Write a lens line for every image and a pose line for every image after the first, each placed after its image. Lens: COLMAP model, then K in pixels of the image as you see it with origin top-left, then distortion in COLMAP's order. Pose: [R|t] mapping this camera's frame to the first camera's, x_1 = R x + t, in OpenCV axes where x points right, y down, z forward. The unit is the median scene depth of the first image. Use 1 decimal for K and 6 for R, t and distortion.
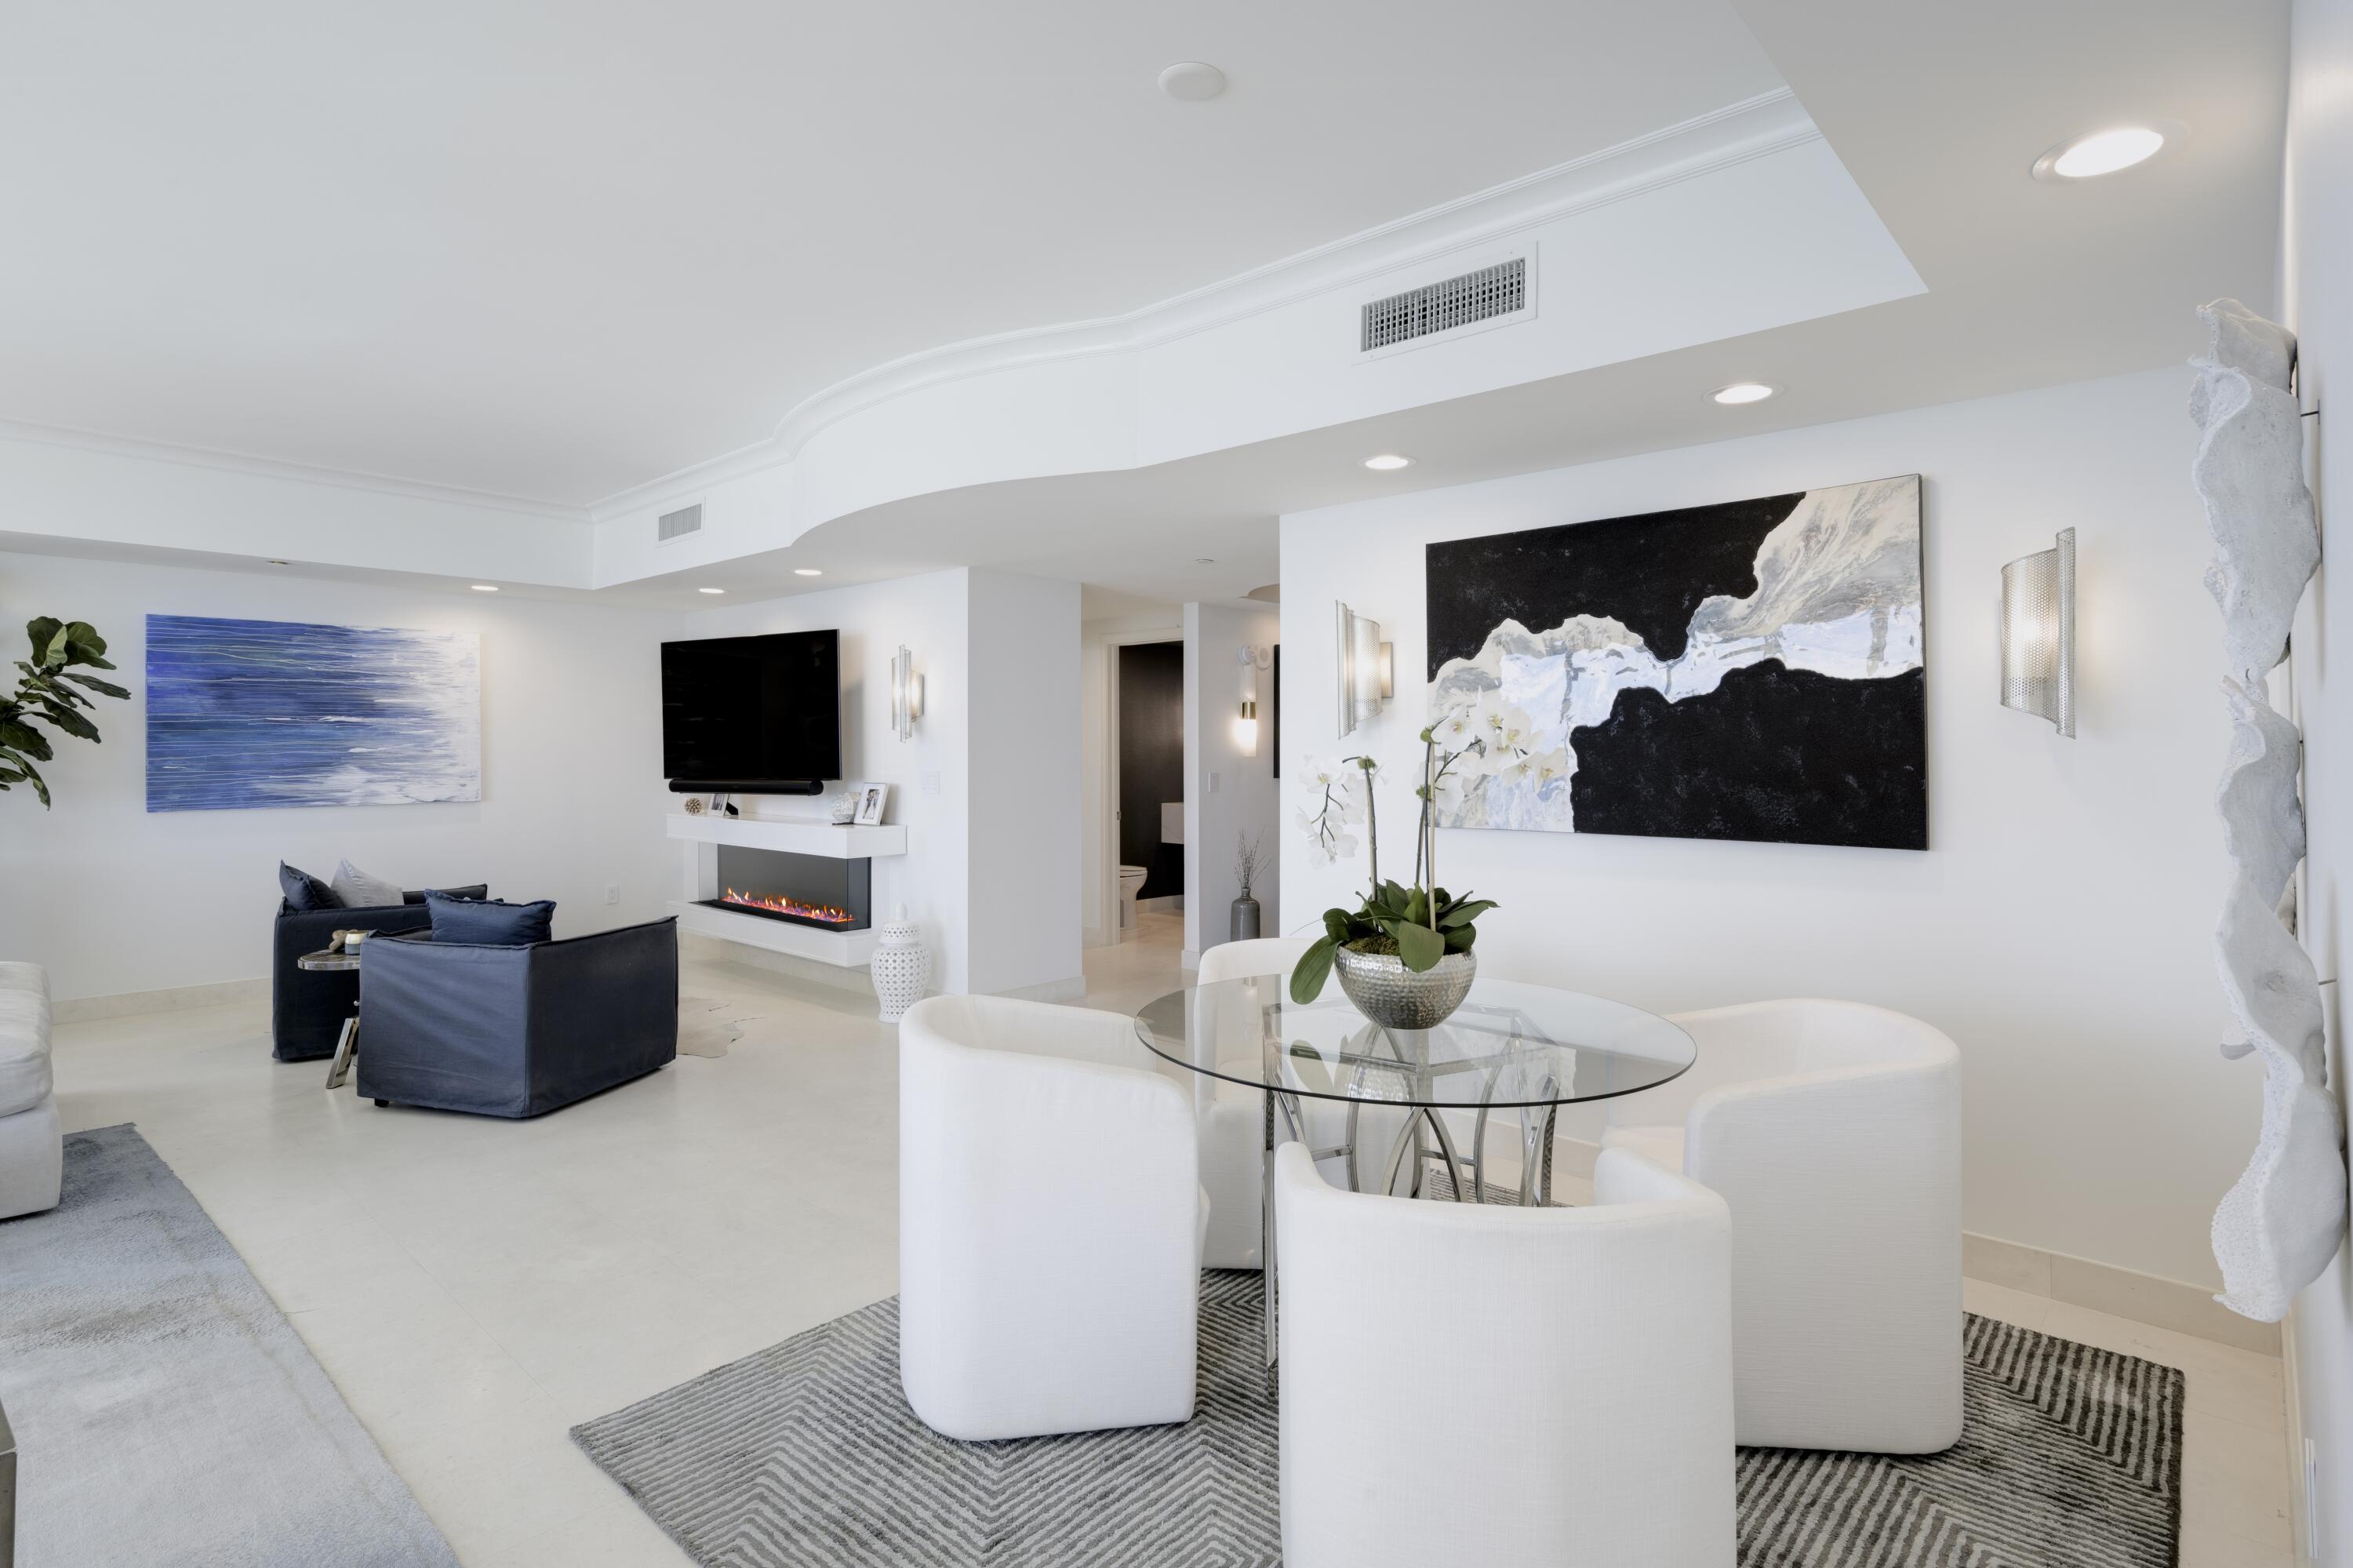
lens RADIAL K [[1139.1, 0, 1172.4], [0, 1139.1, 773.0], [0, 0, 1]] dist [-0.000197, -0.000199]
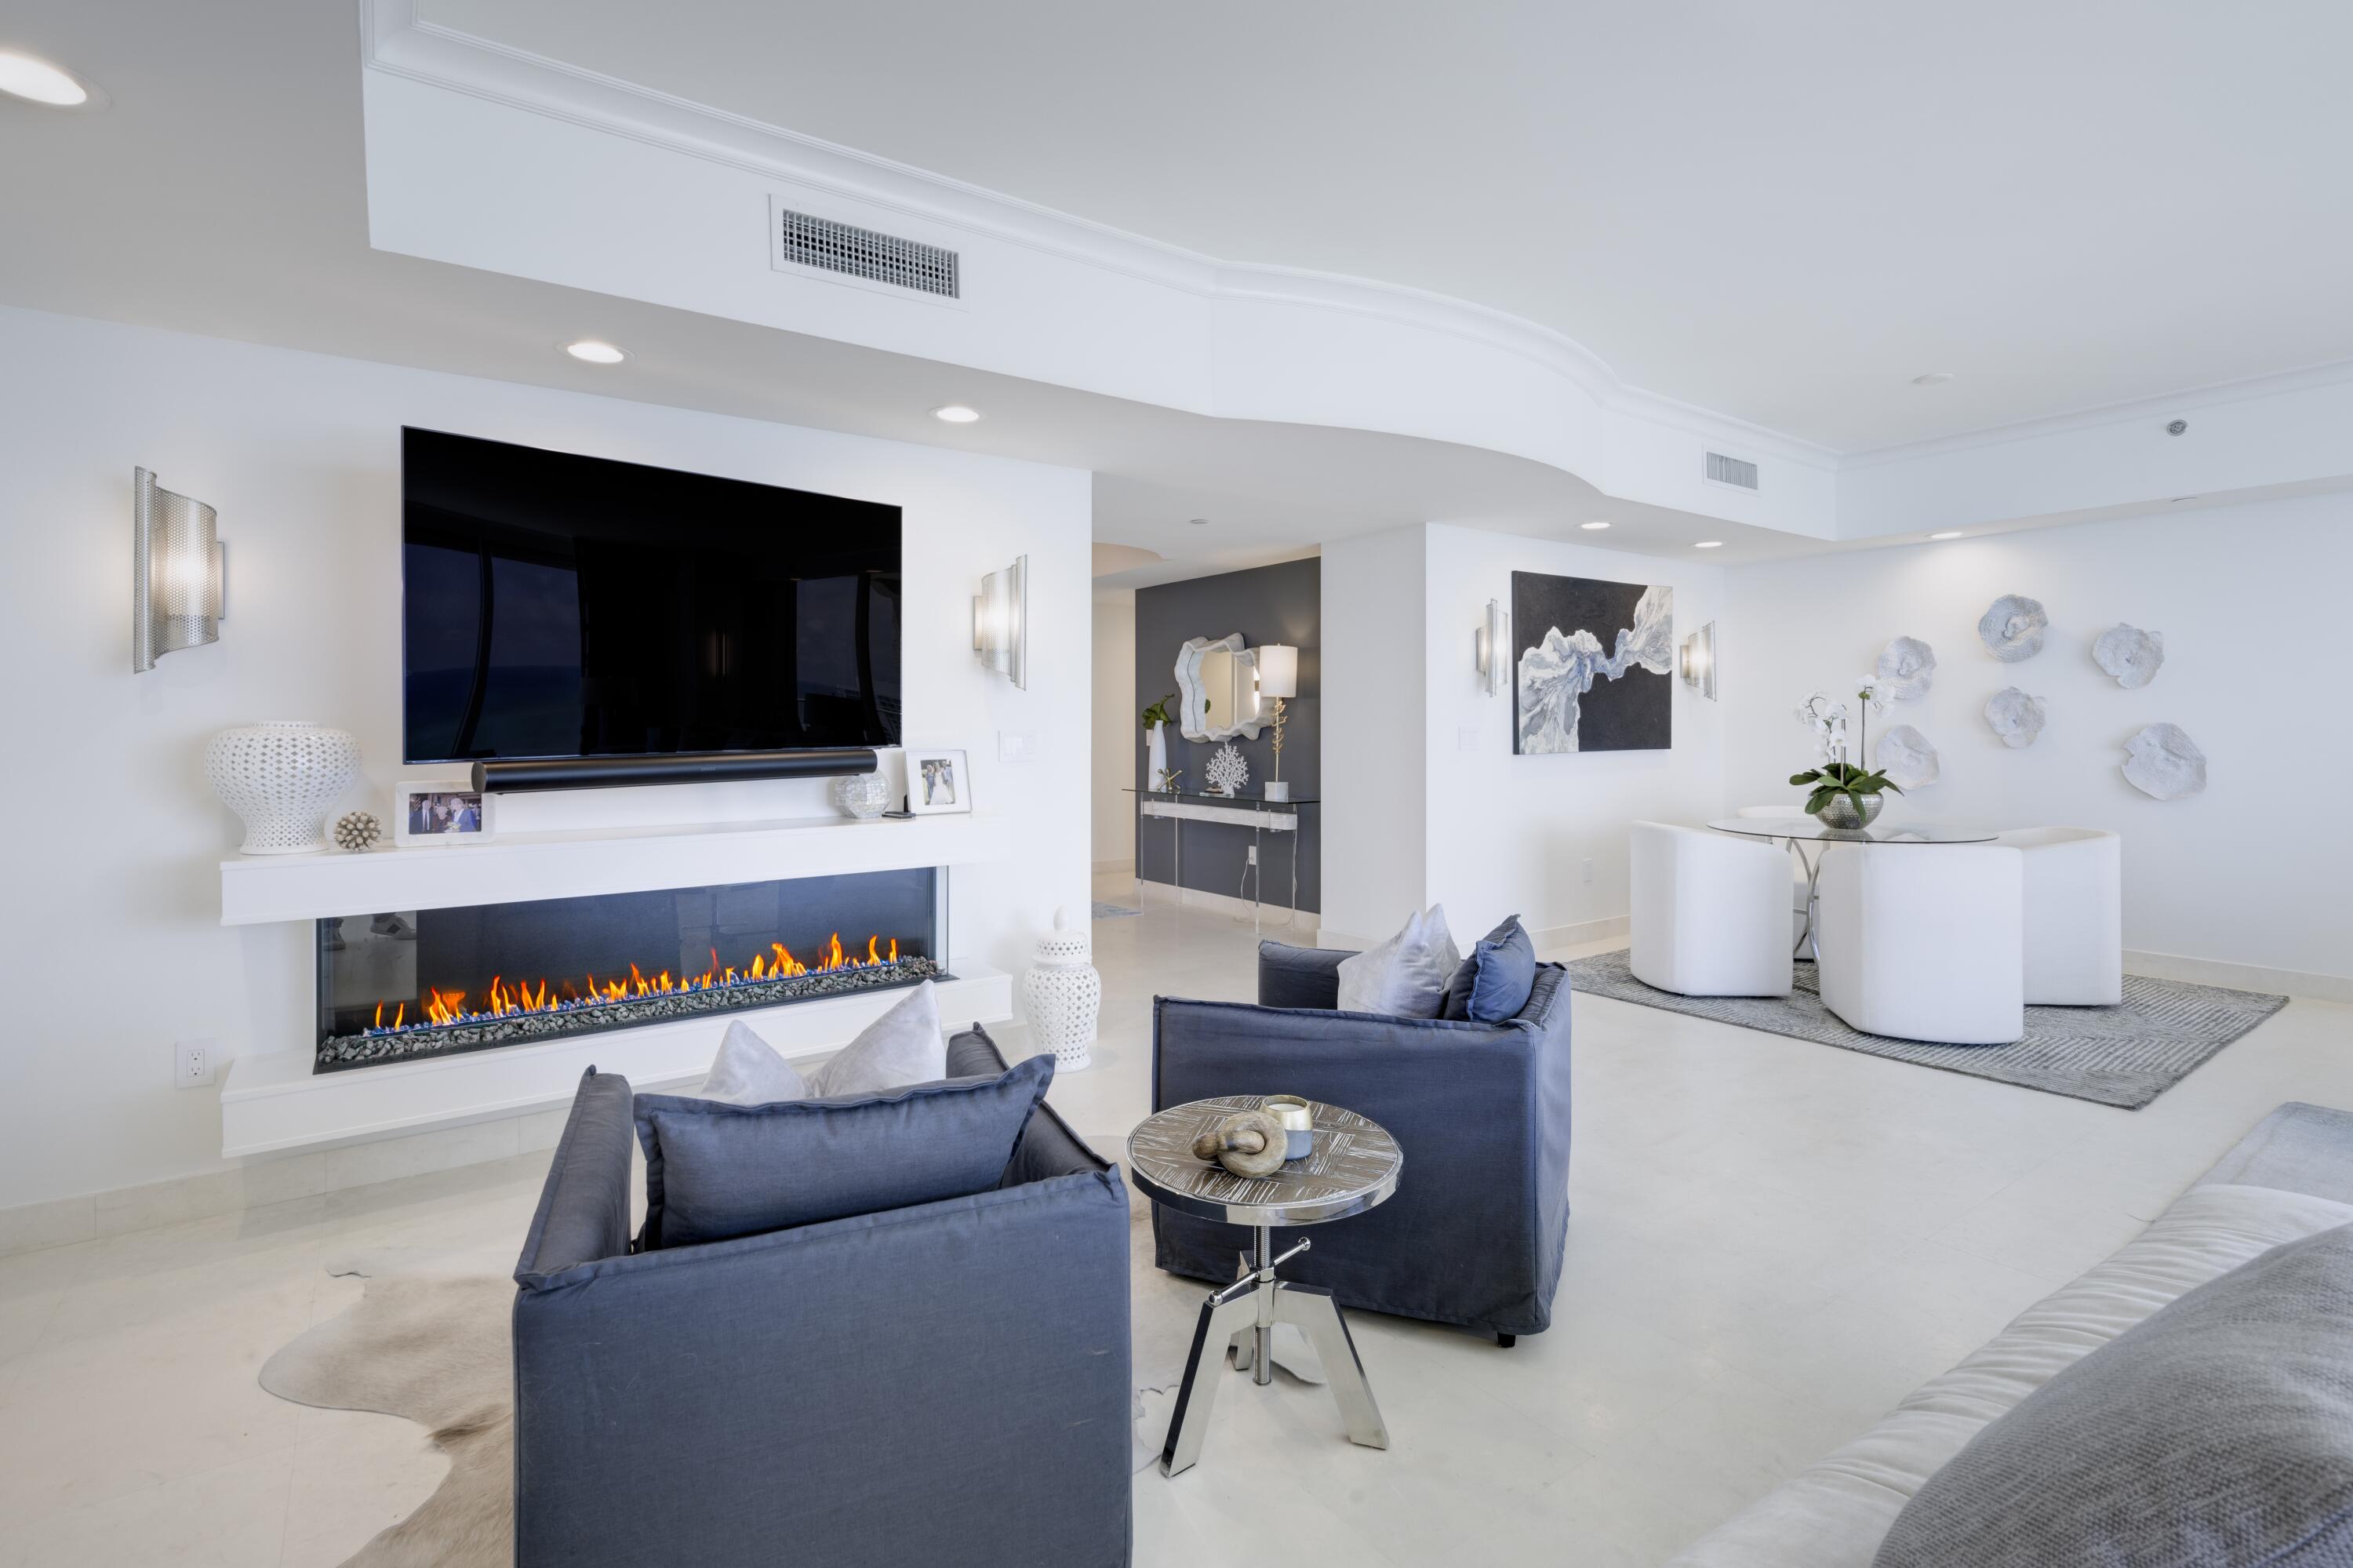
lens RADIAL K [[1041.3, 0, 1174.5], [0, 1041.3, 709.6], [0, 0, 1]] dist [-0.001678, -0.000084]
pose [[0.239833, -0.010076, 0.970762, -1.367982], [0.012667, 0.999894, 0.007249, -0.033195], [-0.970731, 0.010558, 0.239935, 1.218431]]
